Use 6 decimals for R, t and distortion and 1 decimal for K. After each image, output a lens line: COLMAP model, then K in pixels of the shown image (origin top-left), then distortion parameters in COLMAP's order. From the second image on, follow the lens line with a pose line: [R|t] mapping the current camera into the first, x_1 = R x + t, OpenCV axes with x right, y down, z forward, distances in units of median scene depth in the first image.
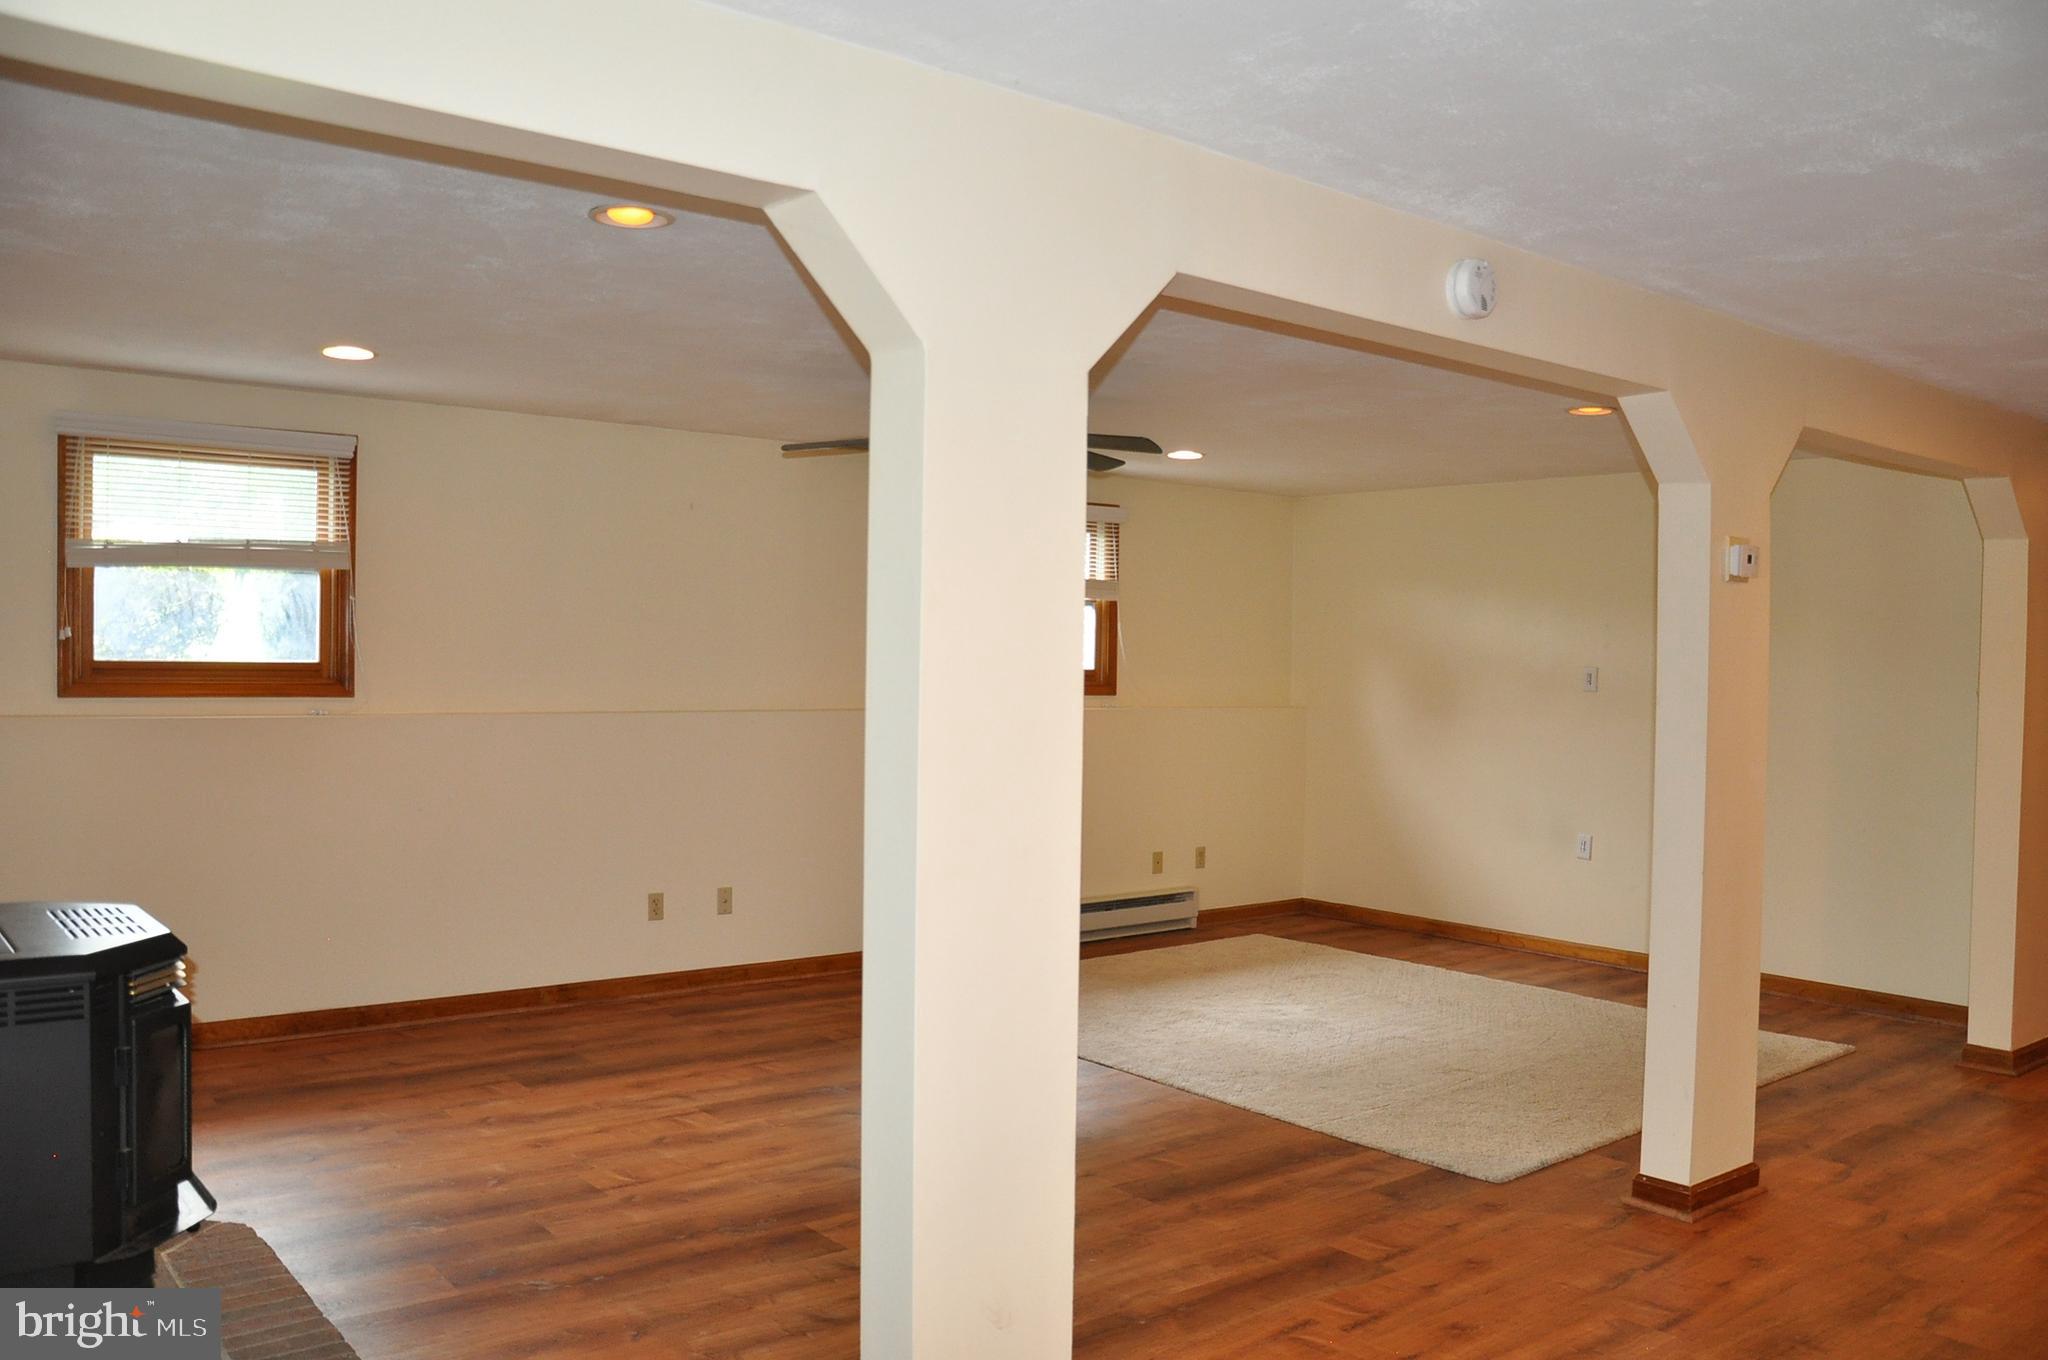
lens RADIAL K [[1603.3, 0, 1008.4], [0, 1603.3, 674.8], [0, 0, 1]] dist [-0.150015, 0.111900]
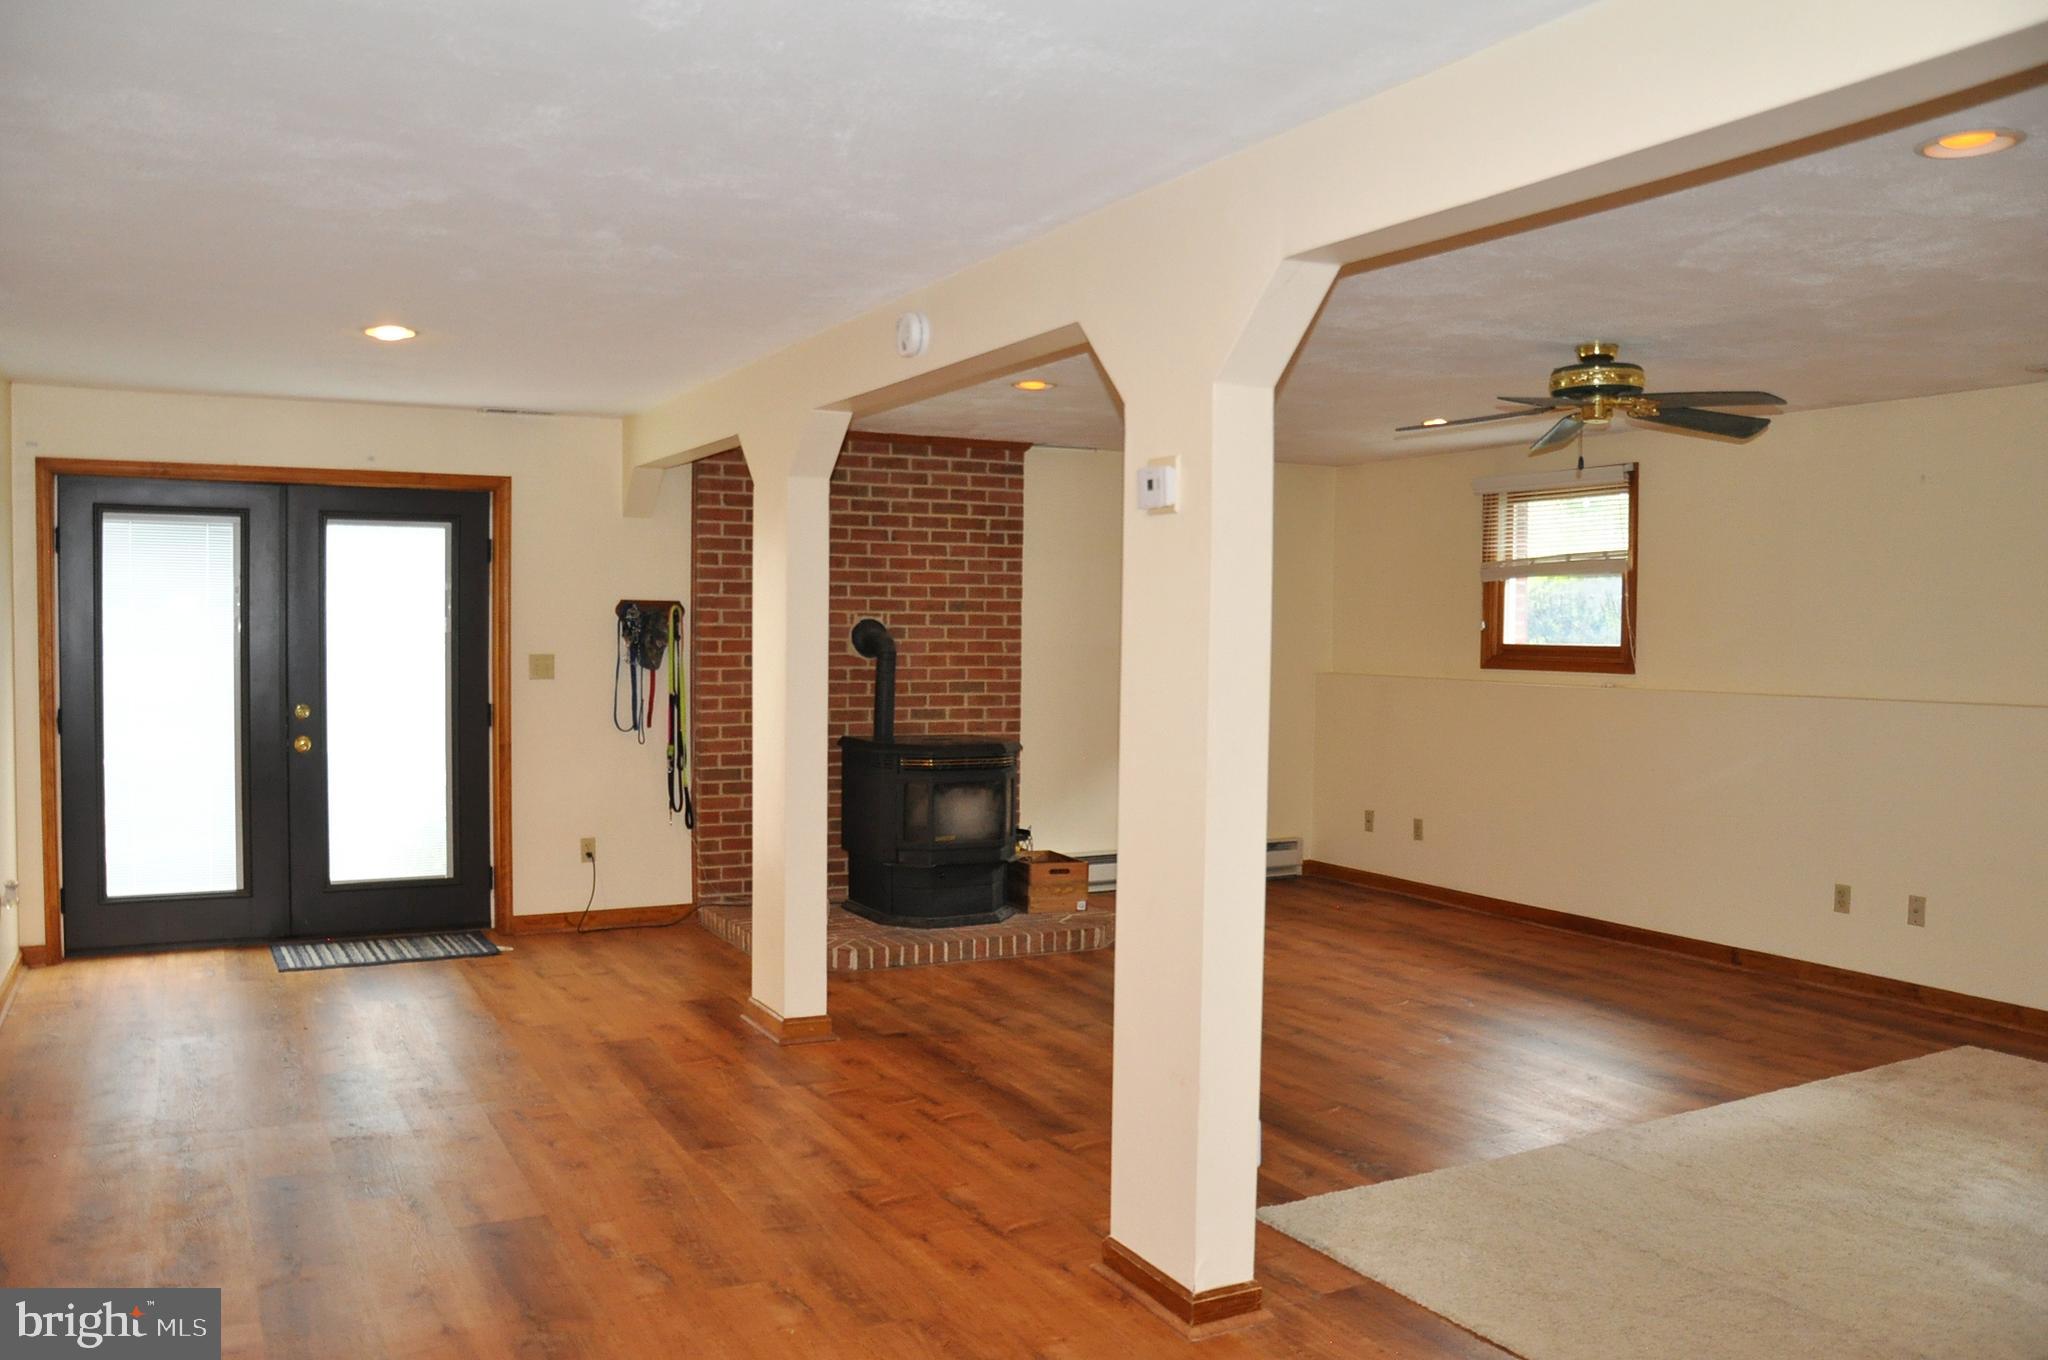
lens RADIAL K [[1603.3, 0, 1044.3], [0, 1603.3, 678.4], [0, 0, 1]] dist [-0.150015, 0.111900]
pose [[-0.171702, 0.013370, -0.985058, 1.086957], [-0.022782, 0.999587, 0.017538, 0.007768], [0.984885, 0.025453, -0.171327, 0.925729]]
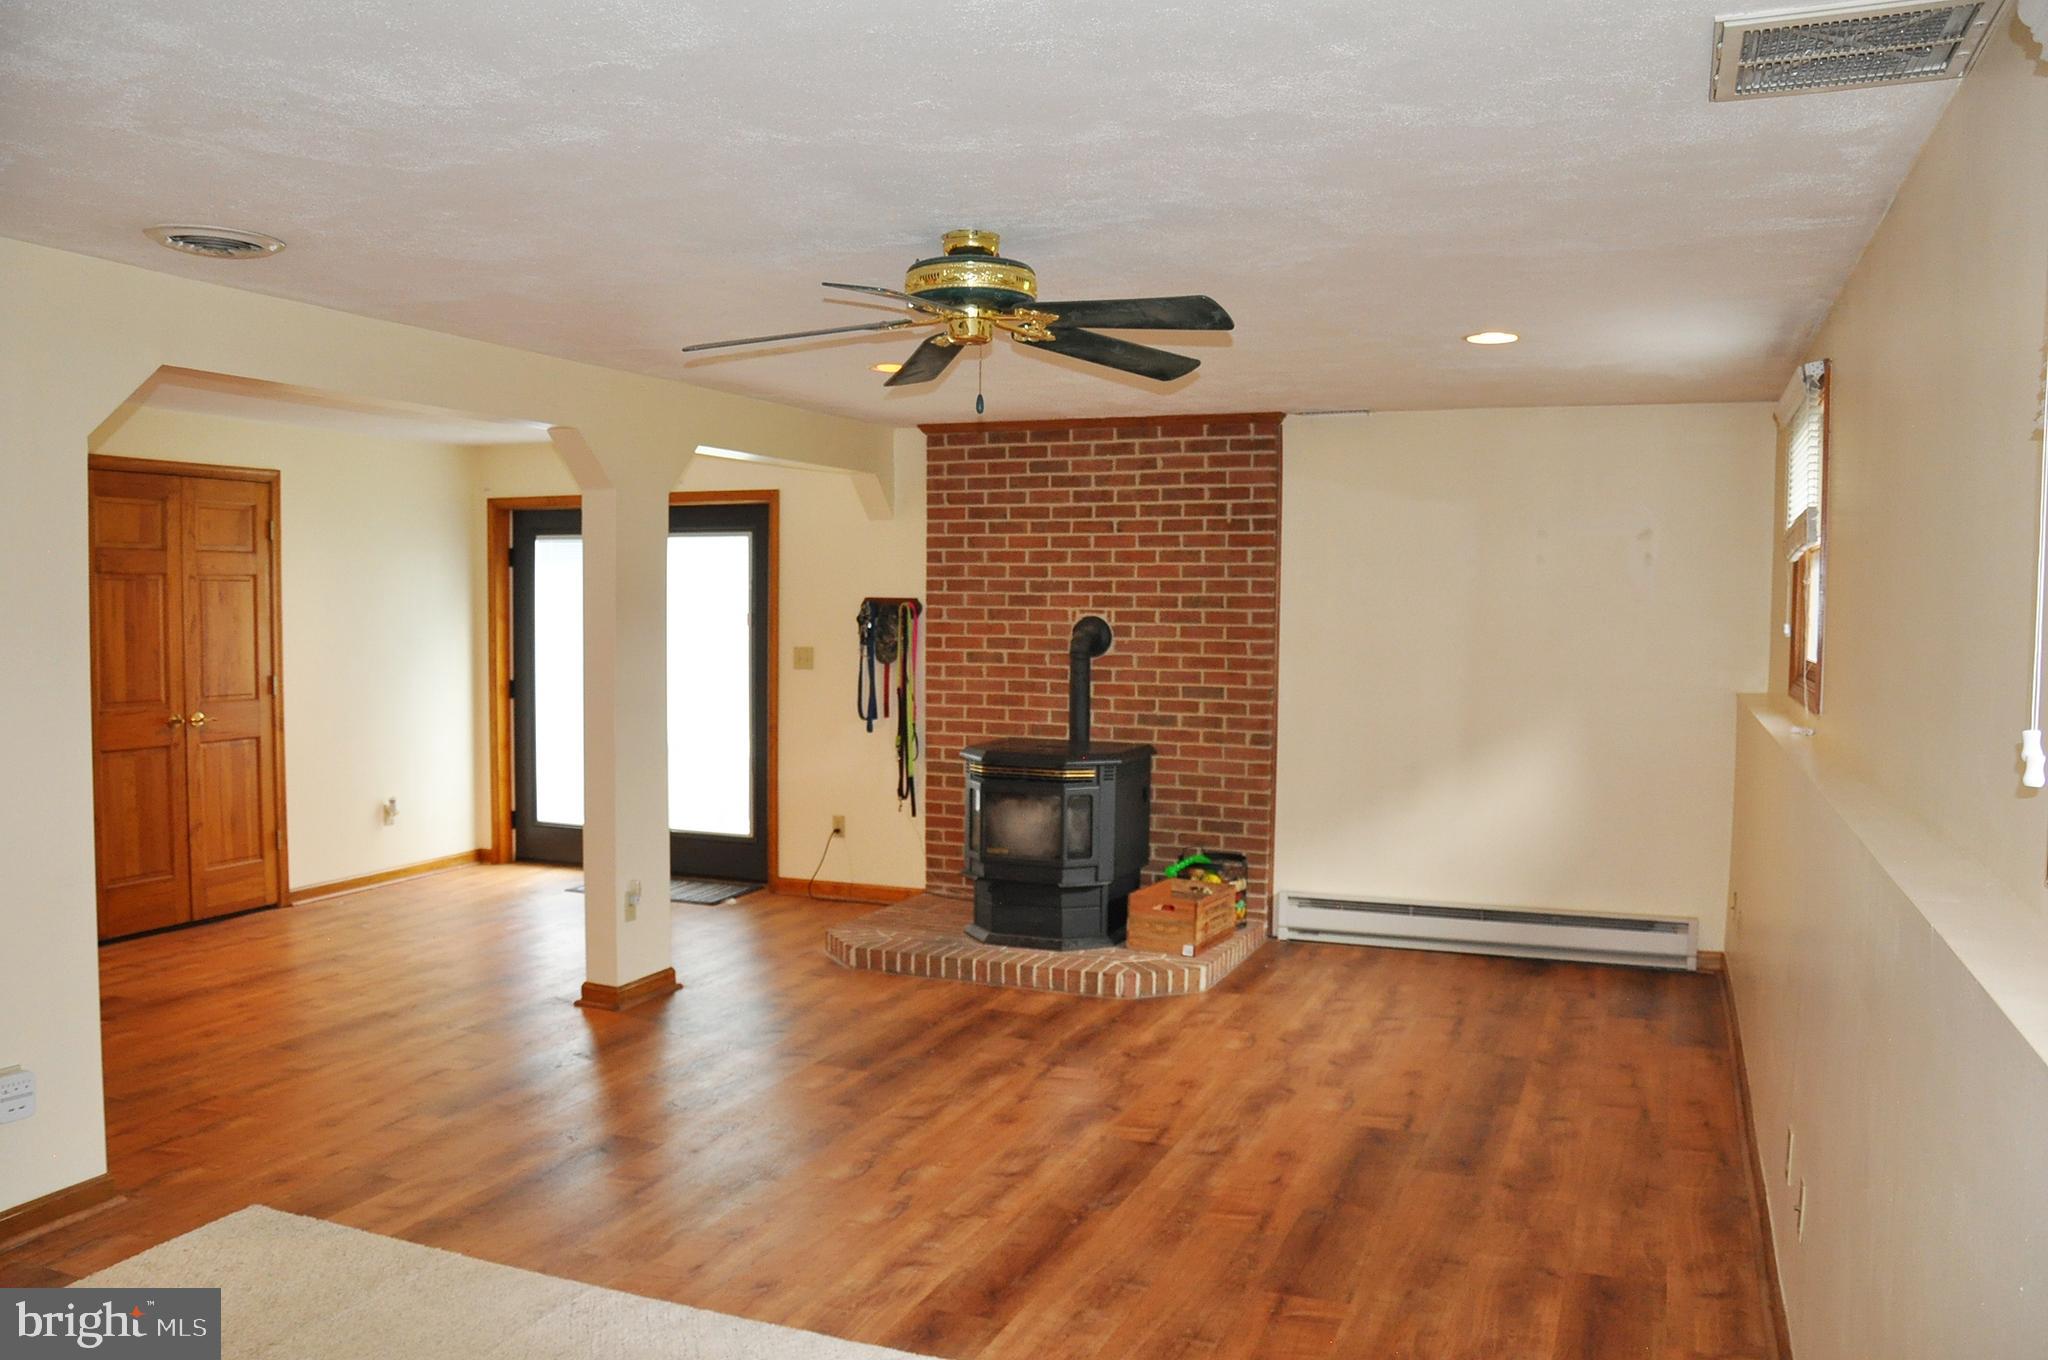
lens RADIAL K [[1603.3, 0, 1044.7], [0, 1603.3, 668.9], [0, 0, 1]] dist [-0.150015, 0.111900]
pose [[-0.867323, -0.002675, -0.497738, 0.322639], [-0.028058, 0.998658, 0.043526, -0.035024], [0.496954, 0.051717, -0.866235, 1.782496]]
